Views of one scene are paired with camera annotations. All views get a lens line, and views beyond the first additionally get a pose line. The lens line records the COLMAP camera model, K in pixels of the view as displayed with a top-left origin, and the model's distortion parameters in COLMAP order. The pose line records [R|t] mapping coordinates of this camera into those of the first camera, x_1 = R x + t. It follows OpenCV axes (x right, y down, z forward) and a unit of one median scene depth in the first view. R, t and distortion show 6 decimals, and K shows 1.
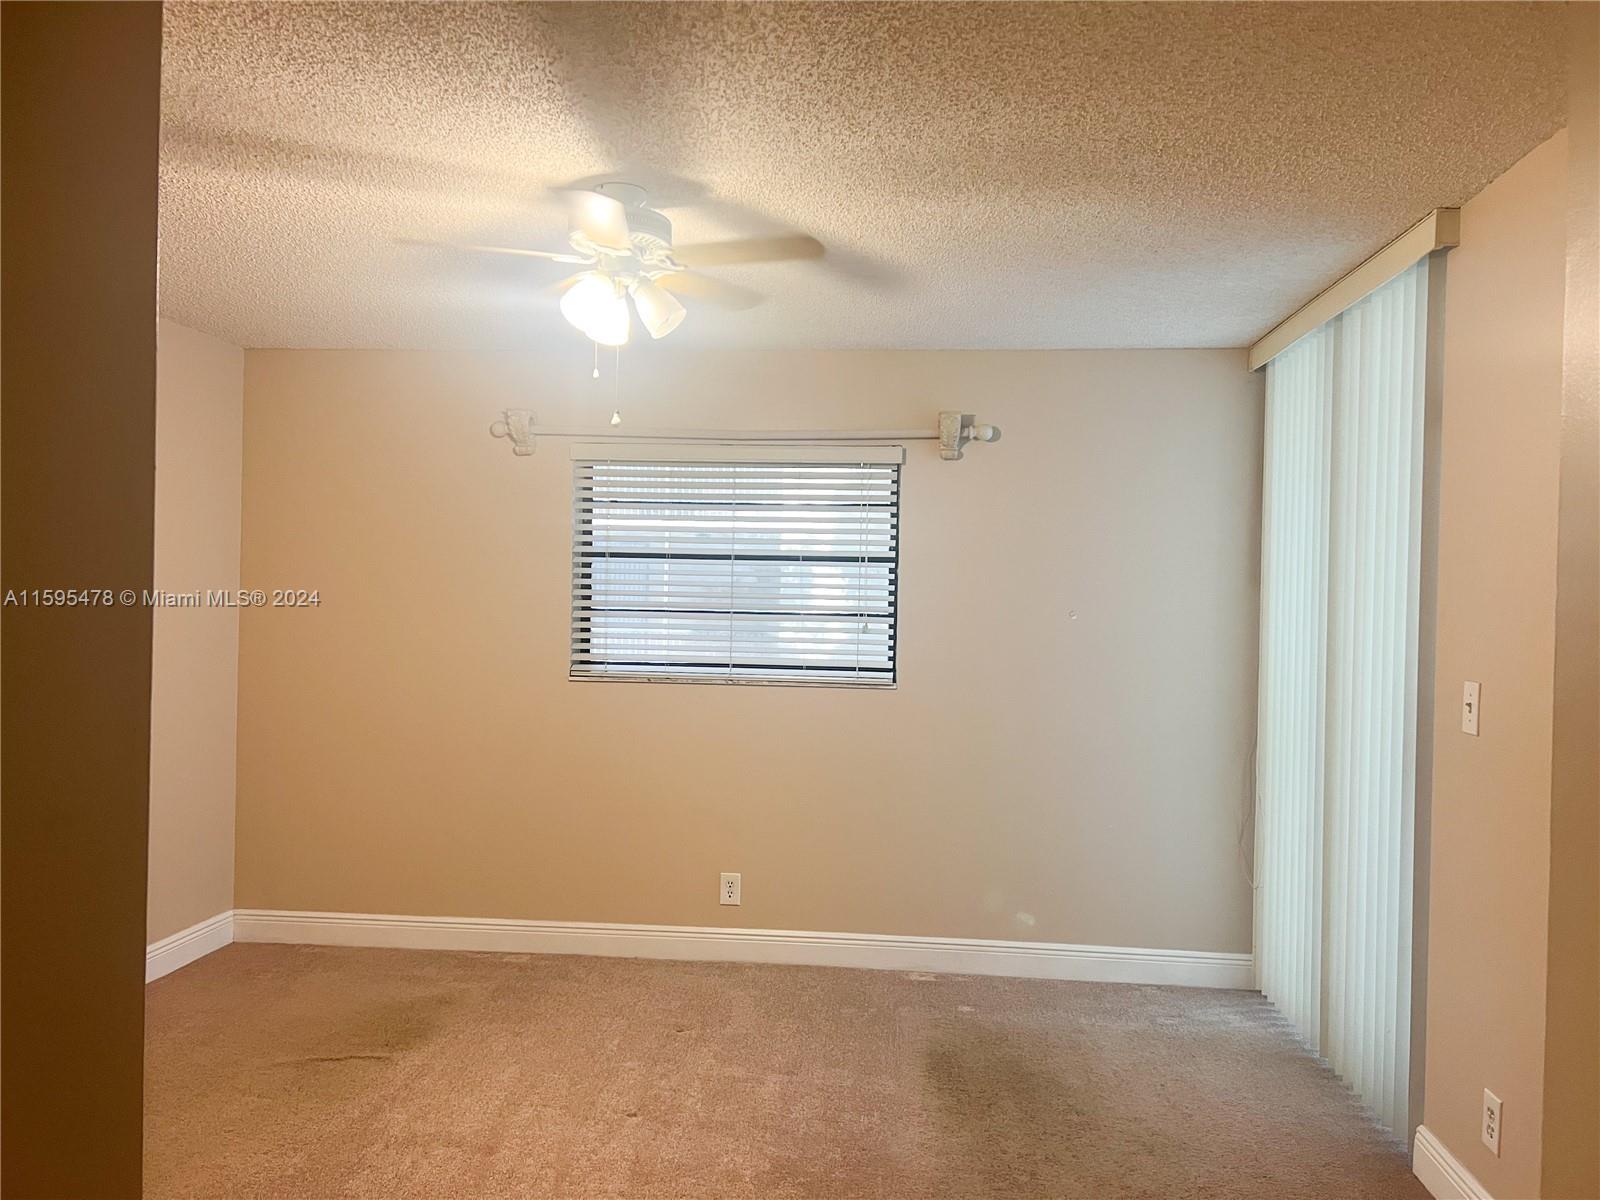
lens RADIAL K [[1203.1, 0, 780.5], [0, 1203.1, 606.4], [0, 0, 1]] dist [0.072461, -0.083336]
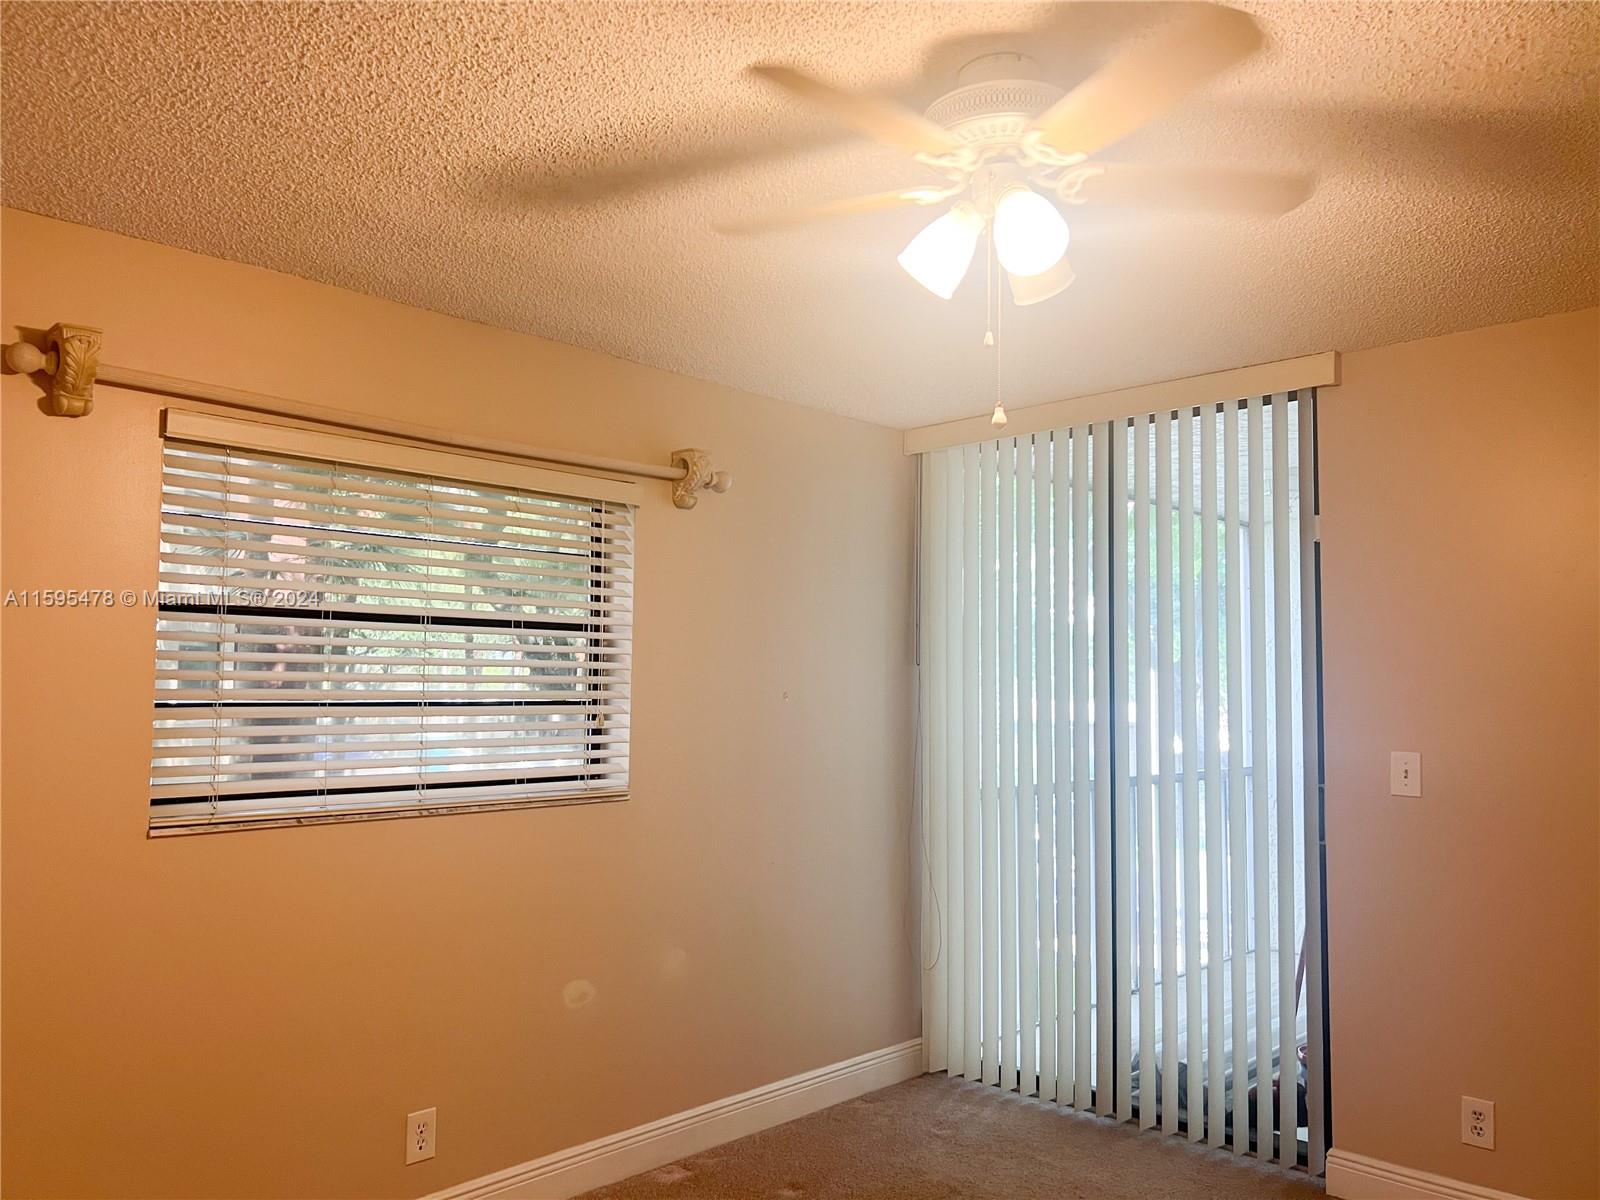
lens RADIAL K [[1189.2, 0, 820.3], [0, 1189.2, 607.9], [0, 0, 1]] dist [0.047230, -0.061763]
pose [[0.624220, 0.037613, 0.780342, -0.430487], [0.000595, 0.998817, -0.048620, -0.016352], [-0.781248, 0.030814, 0.623459, 0.439475]]
